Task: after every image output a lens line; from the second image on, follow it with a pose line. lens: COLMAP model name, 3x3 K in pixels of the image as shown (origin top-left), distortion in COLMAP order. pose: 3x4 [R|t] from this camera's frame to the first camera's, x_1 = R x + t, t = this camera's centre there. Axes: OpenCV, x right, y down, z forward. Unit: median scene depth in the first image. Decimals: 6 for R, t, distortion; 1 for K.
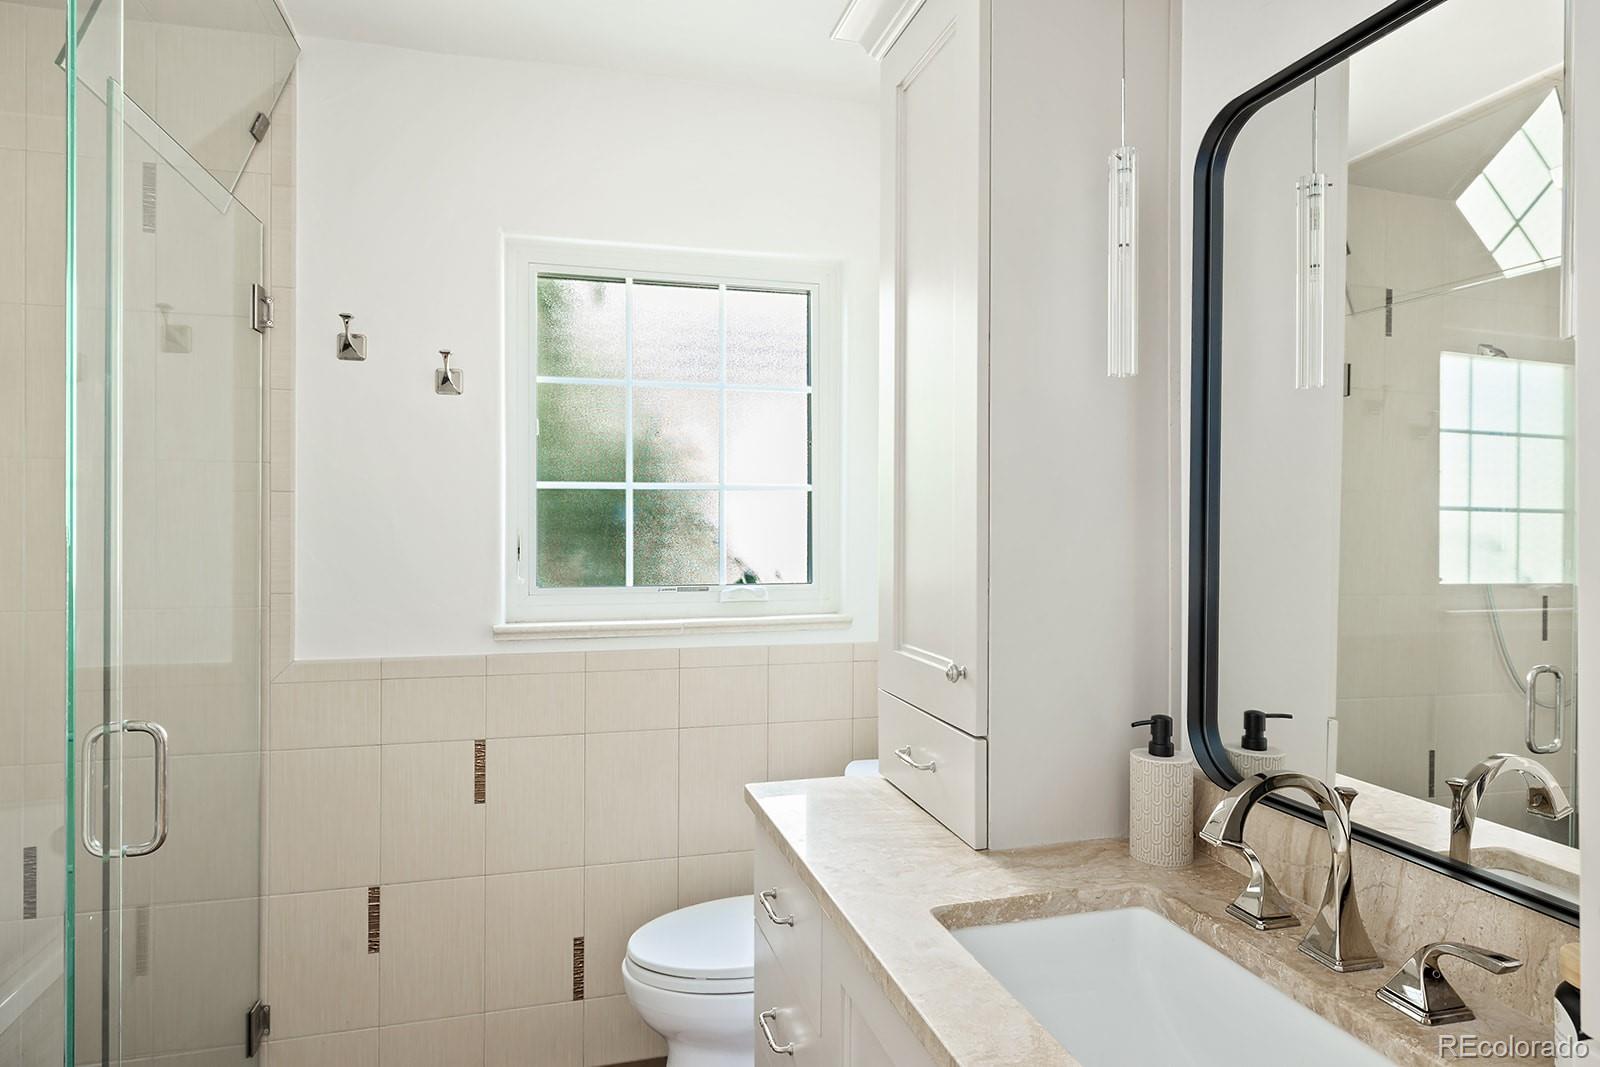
lens RADIAL K [[879.2, 0, 800.0], [0, 879.2, 533.5], [0, 0, 1]] dist [-0.002248, 0.001090]
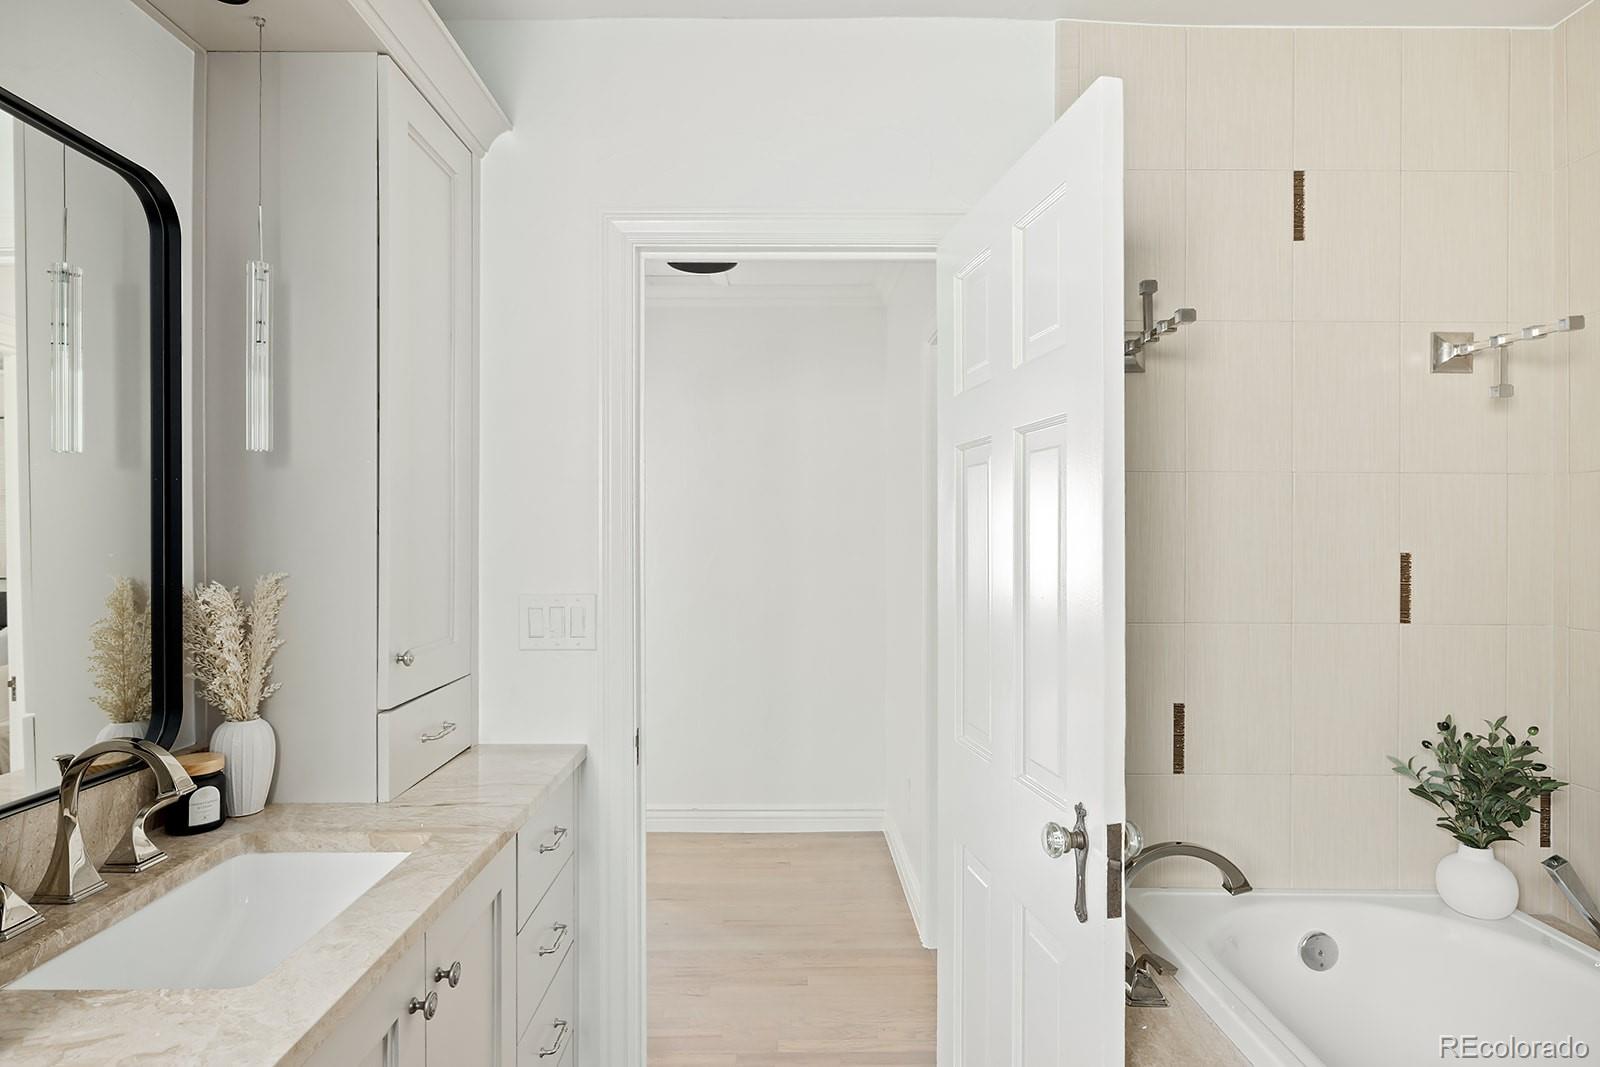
lens RADIAL K [[861.0, 0, 799.8], [0, 861.0, 539.5], [0, 0, 1]] dist [-0.000233, 0.000241]
pose [[-0.964128, -0.003419, 0.265414, -0.614414], [-0.001146, 0.999961, 0.008717, -0.015213], [-0.265434, 0.008100, -0.964095, 1.733590]]
